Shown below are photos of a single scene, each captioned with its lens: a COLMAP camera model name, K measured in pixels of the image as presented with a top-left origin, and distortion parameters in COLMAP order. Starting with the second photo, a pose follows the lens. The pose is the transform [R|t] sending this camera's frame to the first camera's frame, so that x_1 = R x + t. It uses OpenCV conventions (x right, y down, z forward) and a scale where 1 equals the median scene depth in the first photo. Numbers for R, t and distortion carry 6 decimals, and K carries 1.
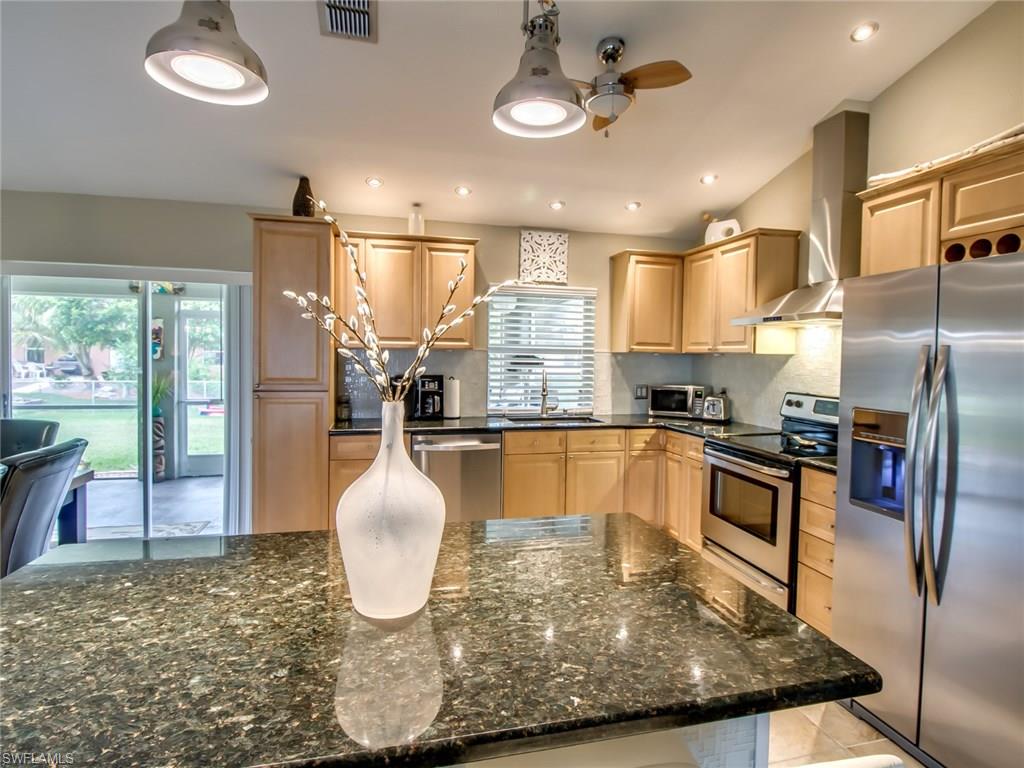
lens RADIAL K [[540.0, 0, 512.1], [0, 540.0, 371.2], [0, 0, 1]] dist [-0.001686, -0.009087]
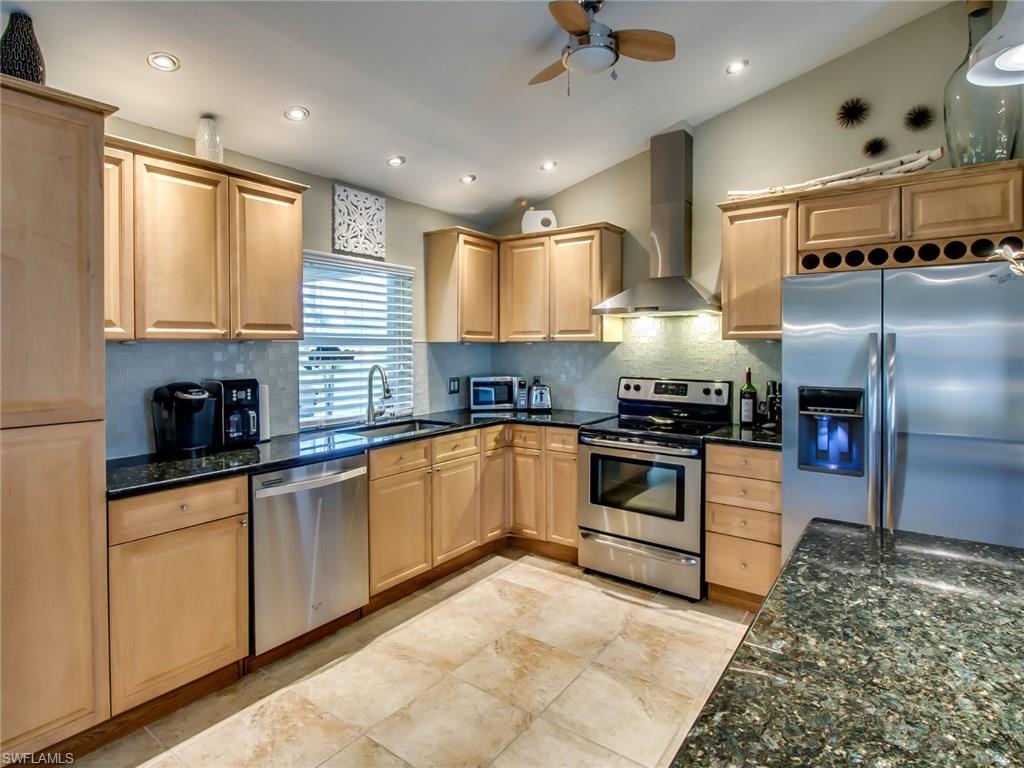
lens RADIAL K [[540.0, 0, 507.3], [0, 540.0, 354.8], [0, 0, 1]] dist [-0.001686, -0.009087]
pose [[0.761382, -0.026464, 0.647763, -0.335522], [0.033378, 0.999442, 0.001599, -0.013880], [-0.647444, 0.020403, 0.761840, 0.293777]]
